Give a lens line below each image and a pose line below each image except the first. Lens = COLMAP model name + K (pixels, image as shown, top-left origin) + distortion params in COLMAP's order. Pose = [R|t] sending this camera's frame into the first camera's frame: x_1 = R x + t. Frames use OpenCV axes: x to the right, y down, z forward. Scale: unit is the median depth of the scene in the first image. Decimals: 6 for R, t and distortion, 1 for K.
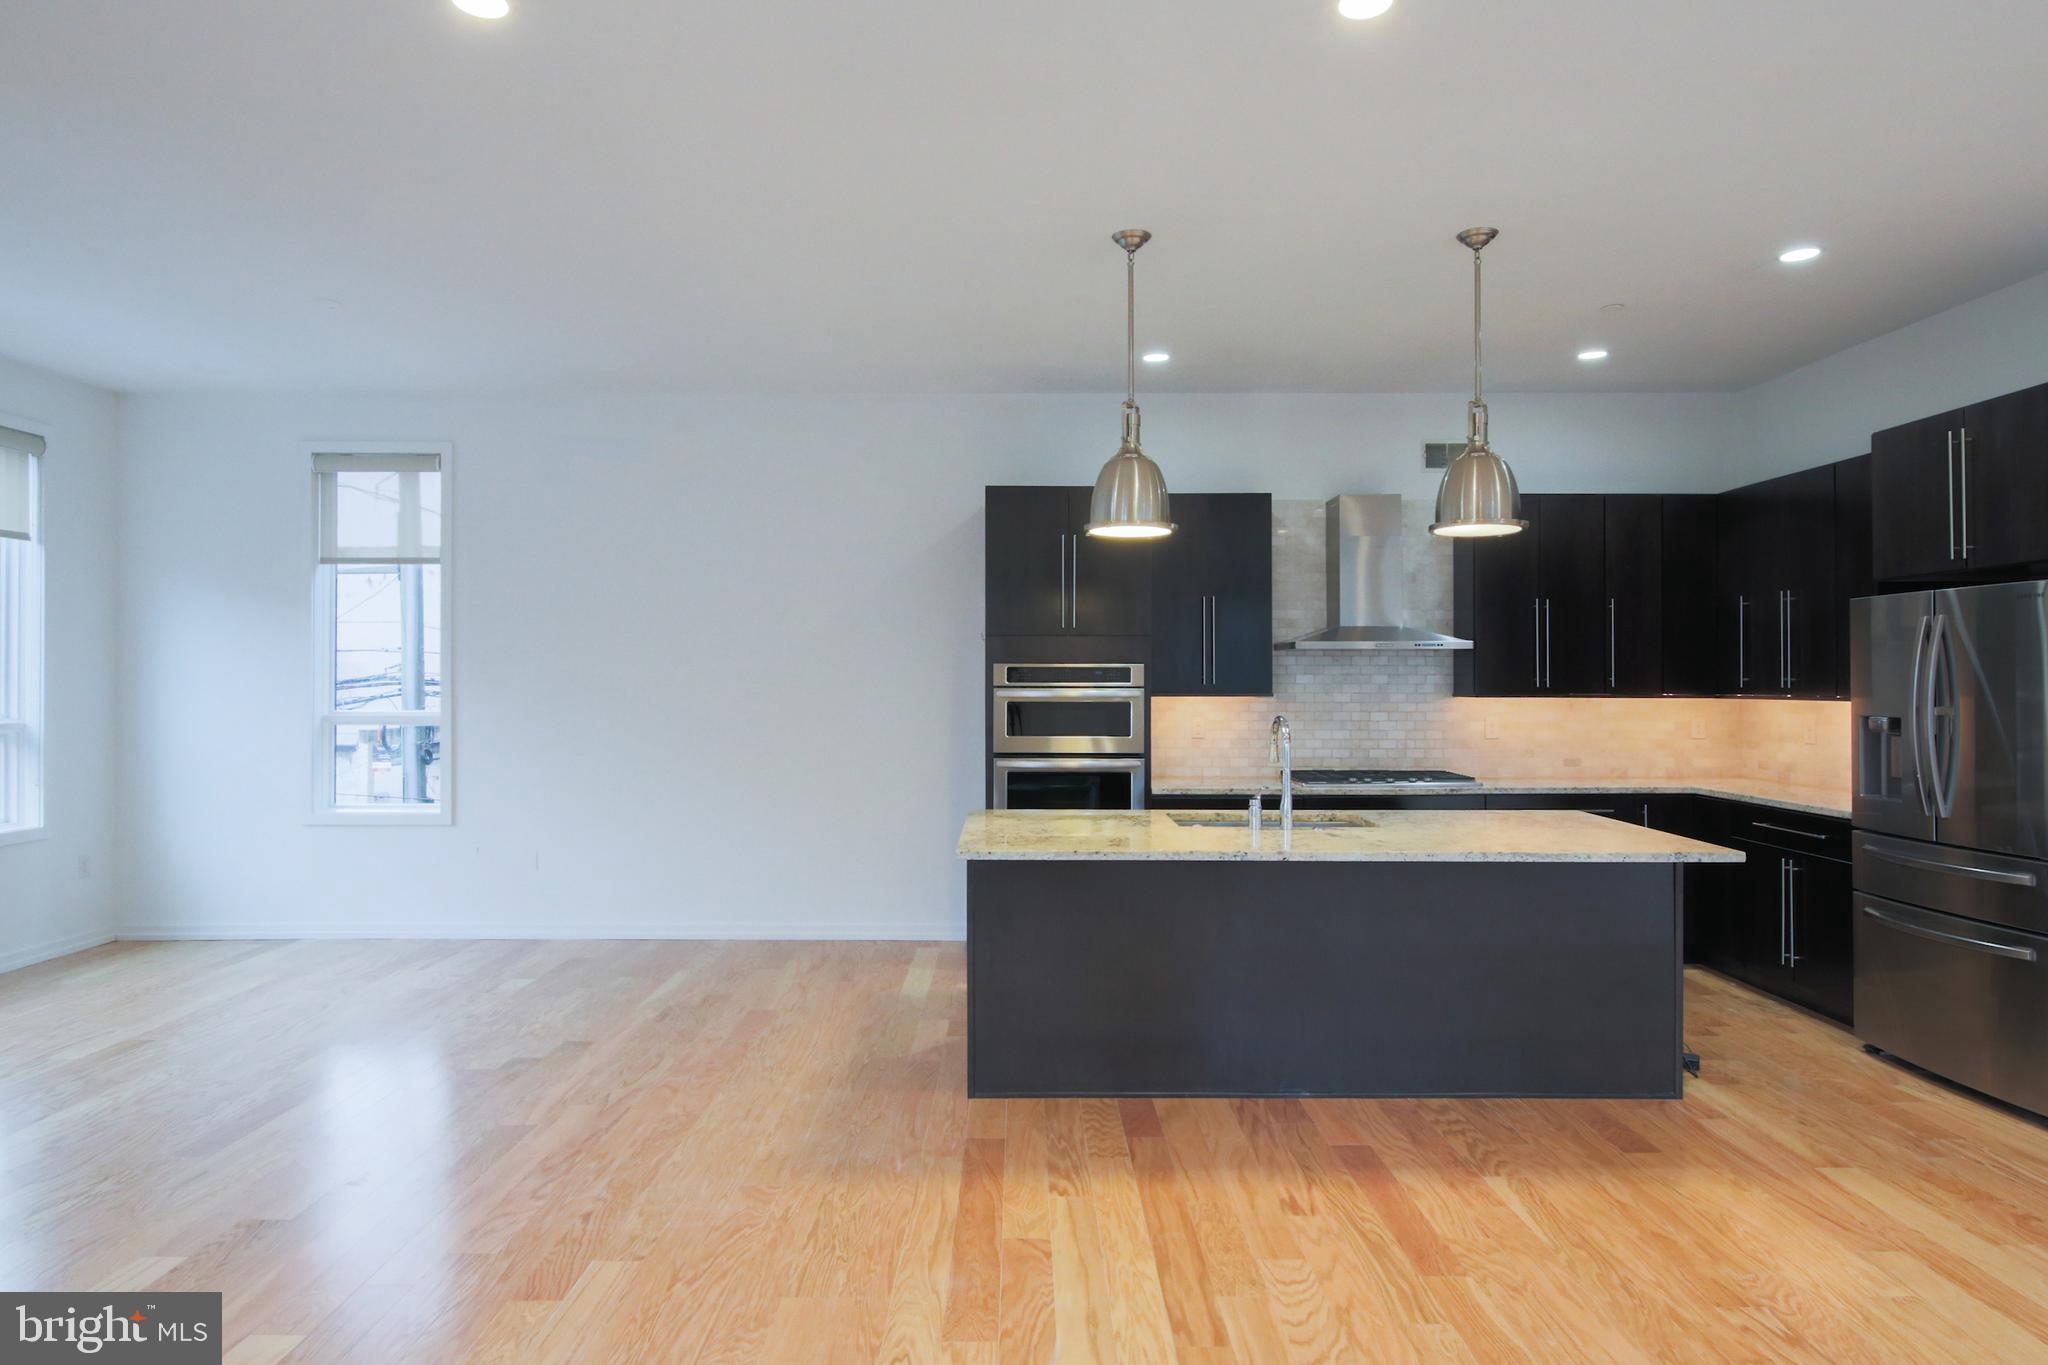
lens RADIAL K [[1160.1, 0, 1002.0], [0, 1160.1, 674.3], [0, 0, 1]] dist [0.003147, -0.004248]
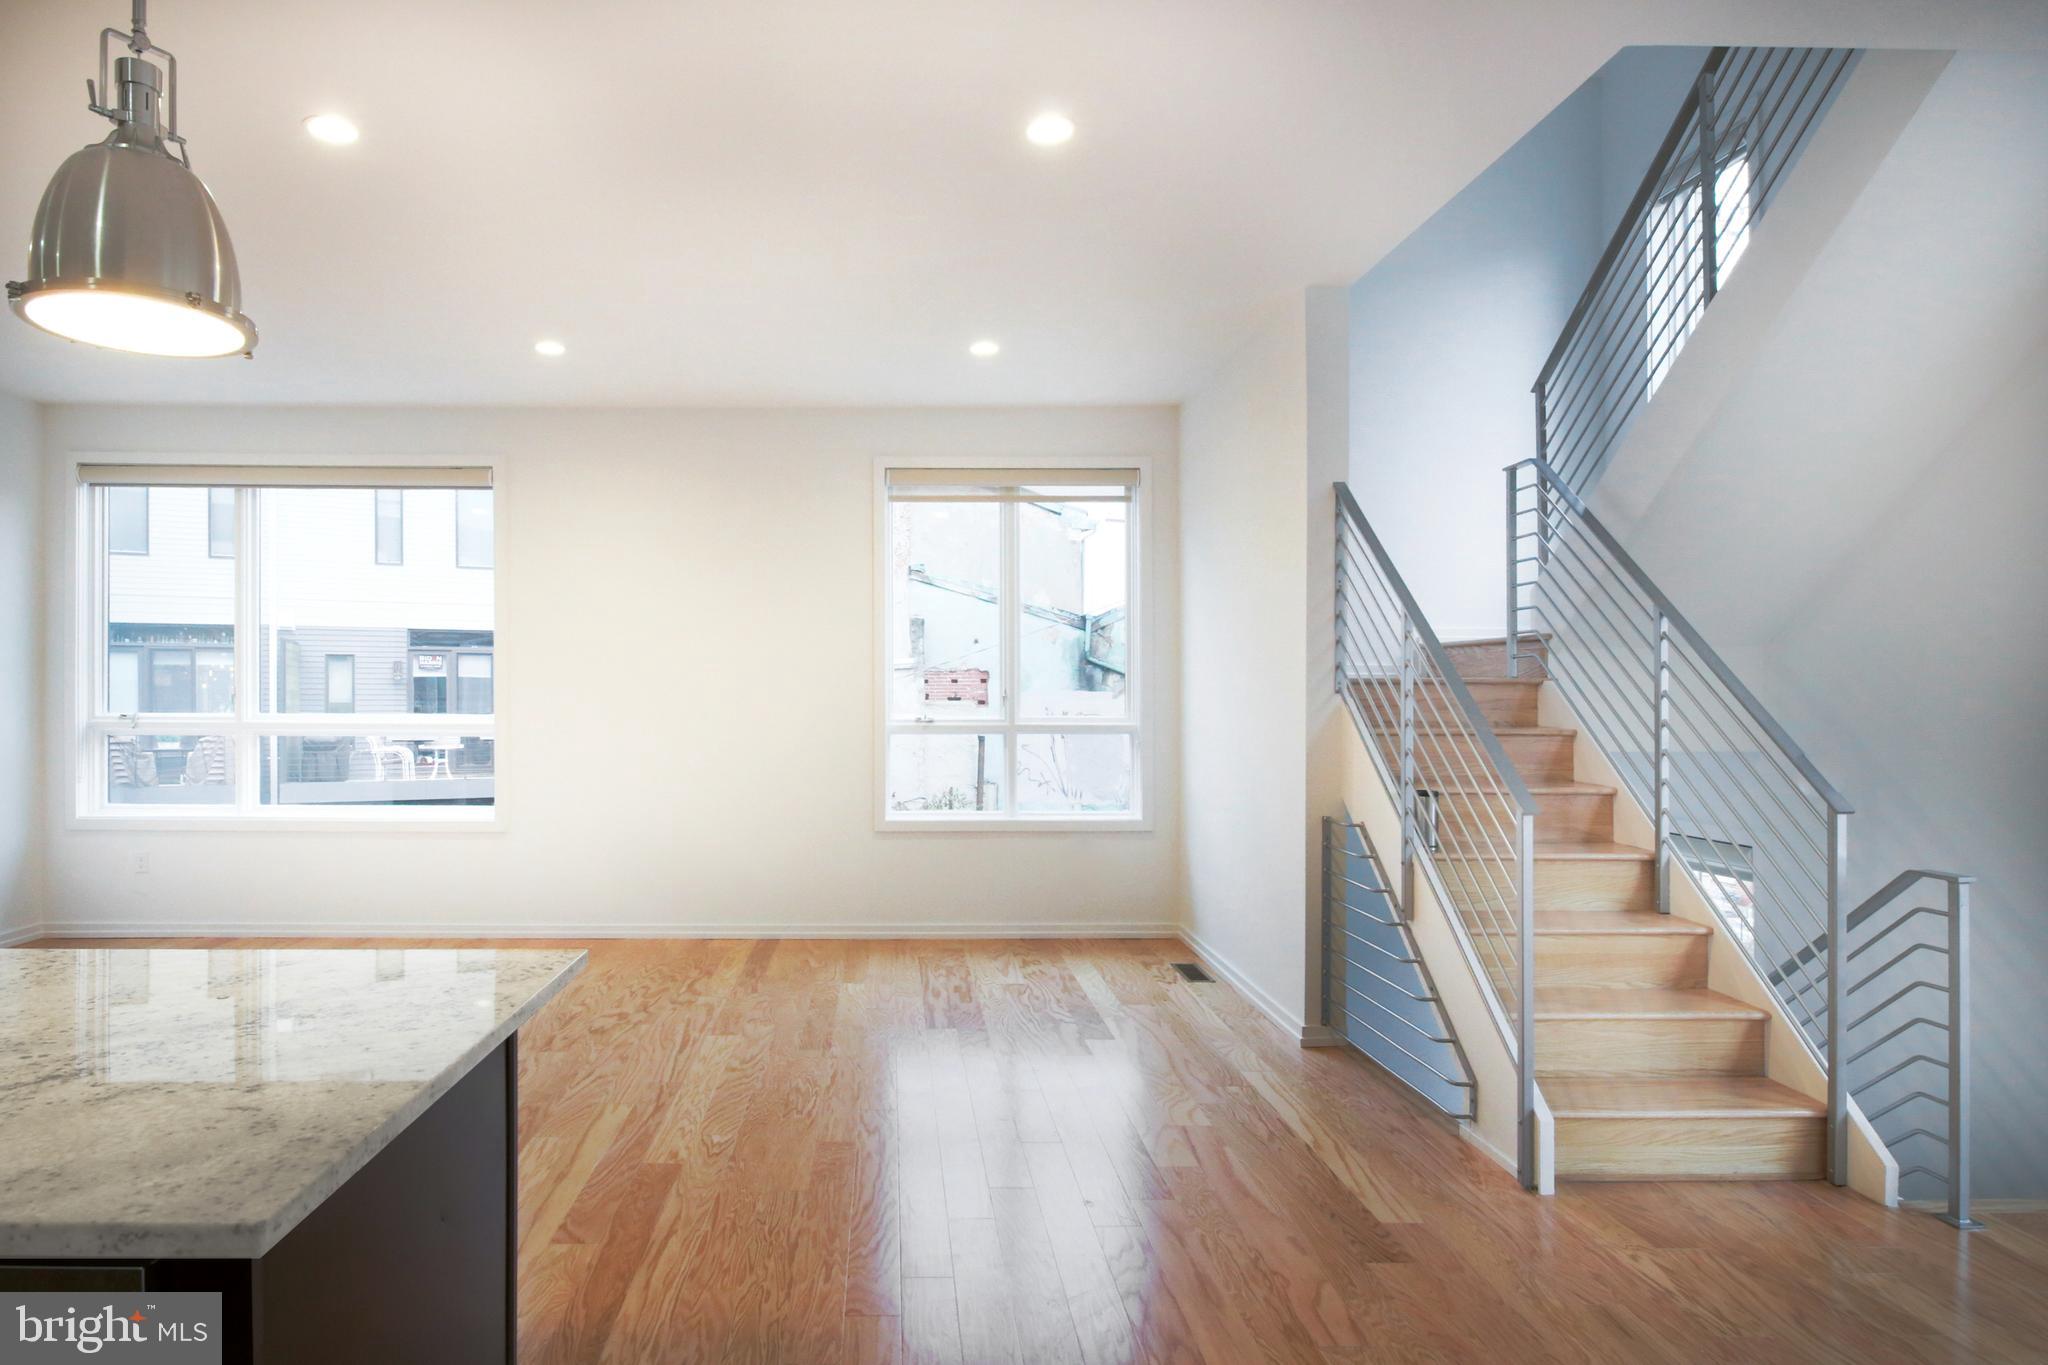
lens RADIAL K [[1078.8, 0, 883.5], [0, 1078.8, 695.0], [0, 0, 1]] dist [-0.001087, -0.005706]
pose [[-0.999791, 0.000542, -0.020442, -0.160237], [0.000589, 0.999997, -0.002259, 0.017139], [0.020441, -0.002270, -0.999788, 1.382703]]
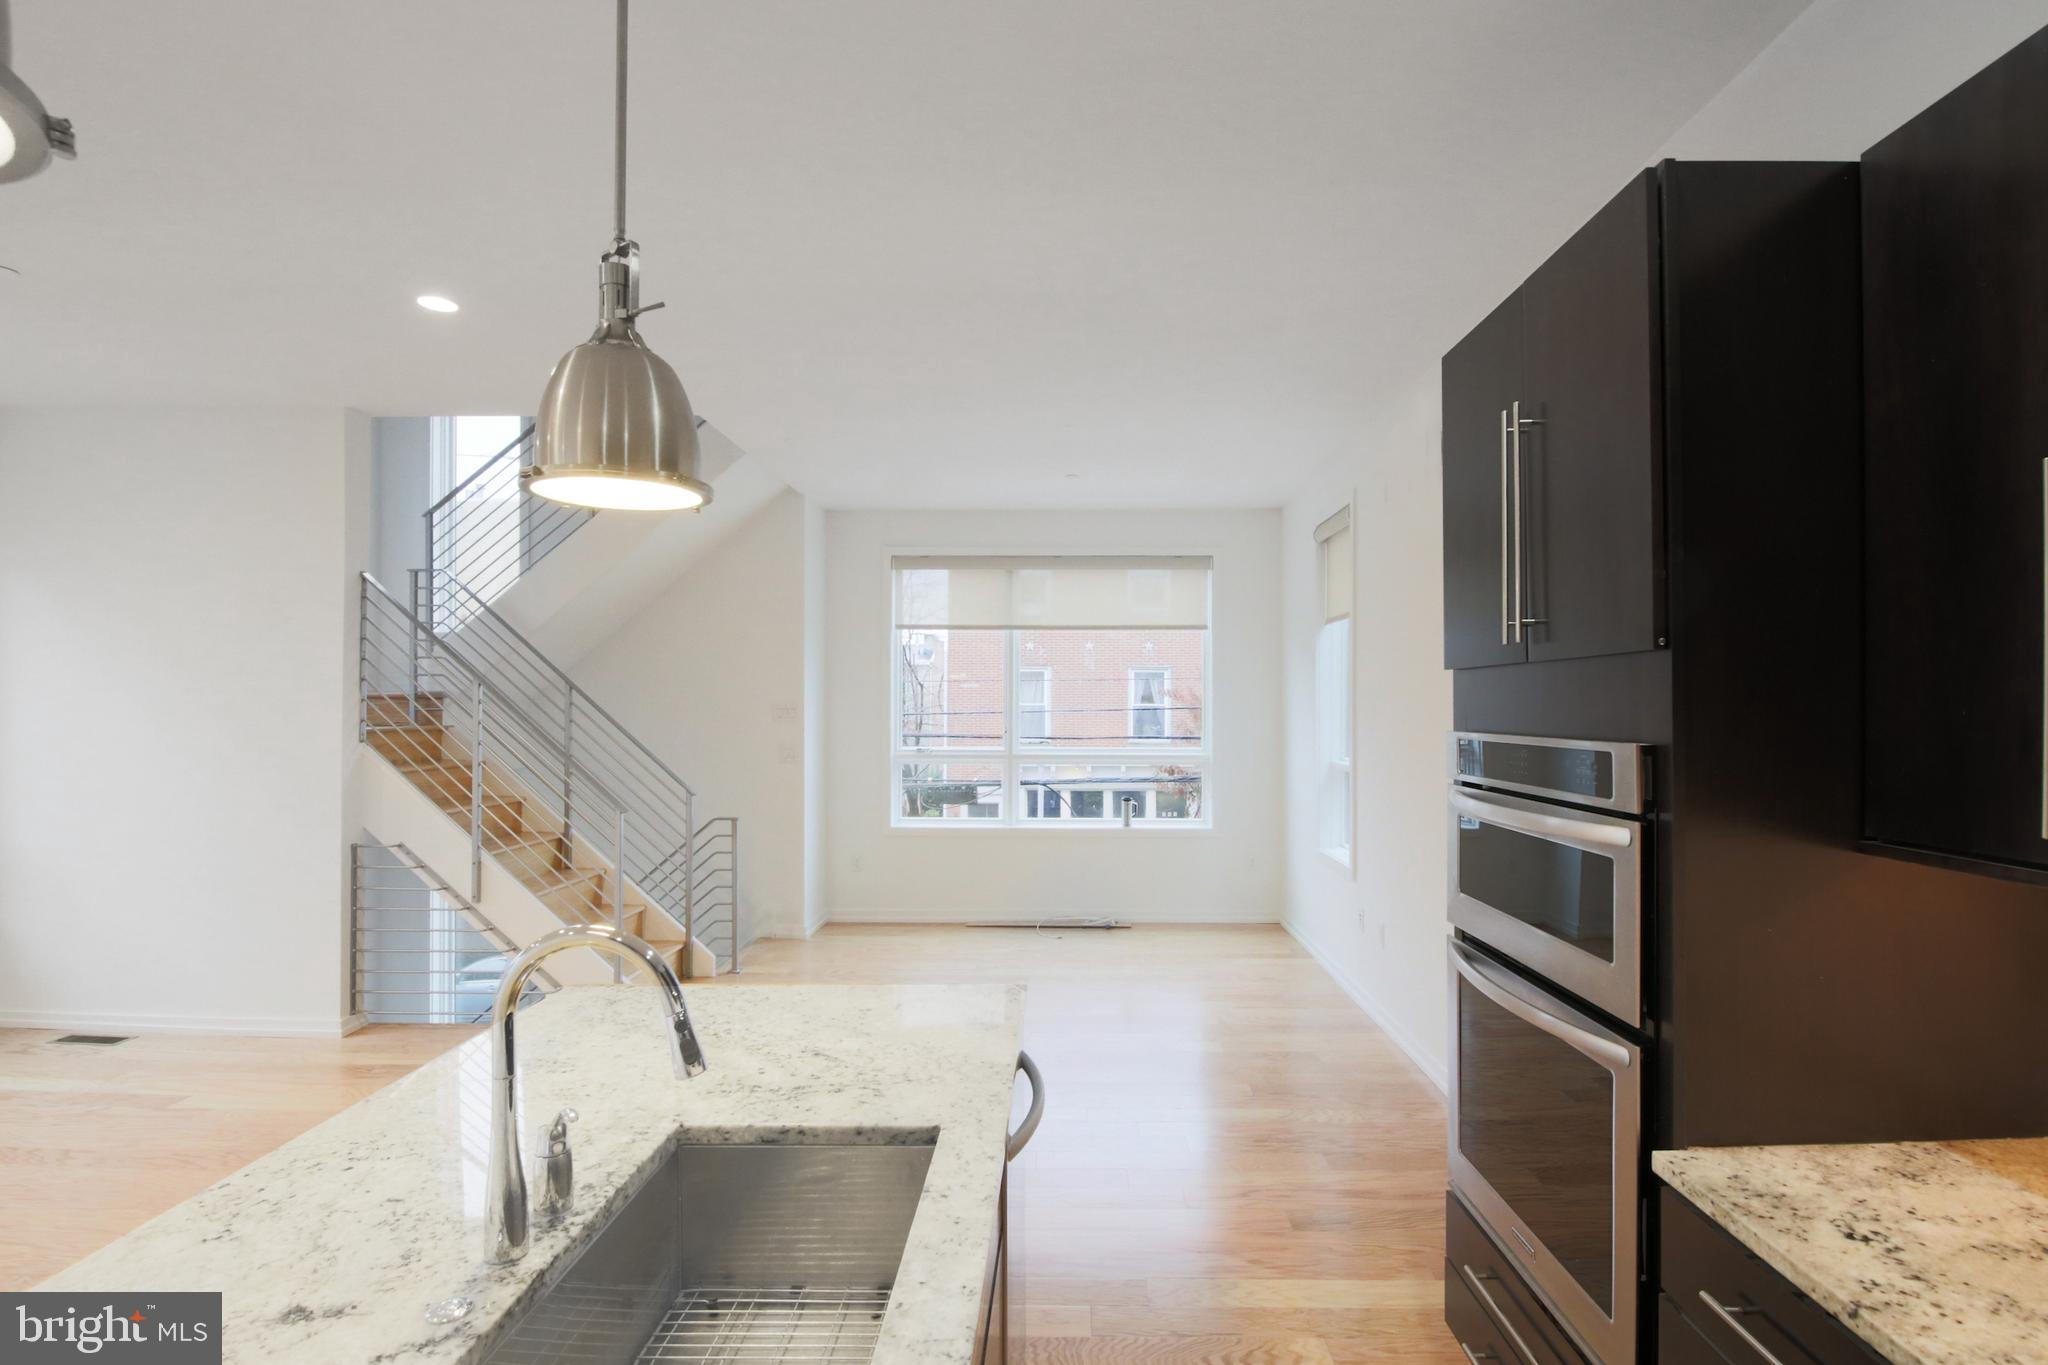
lens RADIAL K [[938.5, 0, 1056.7], [0, 938.5, 711.3], [0, 0, 1]] dist [-0.004485, -0.005832]
pose [[0.008451, 0.001163, -0.999964, 0.503404], [0.001651, 0.999998, 0.001177, -0.023802], [0.999963, -0.001661, 0.008449, 1.167305]]
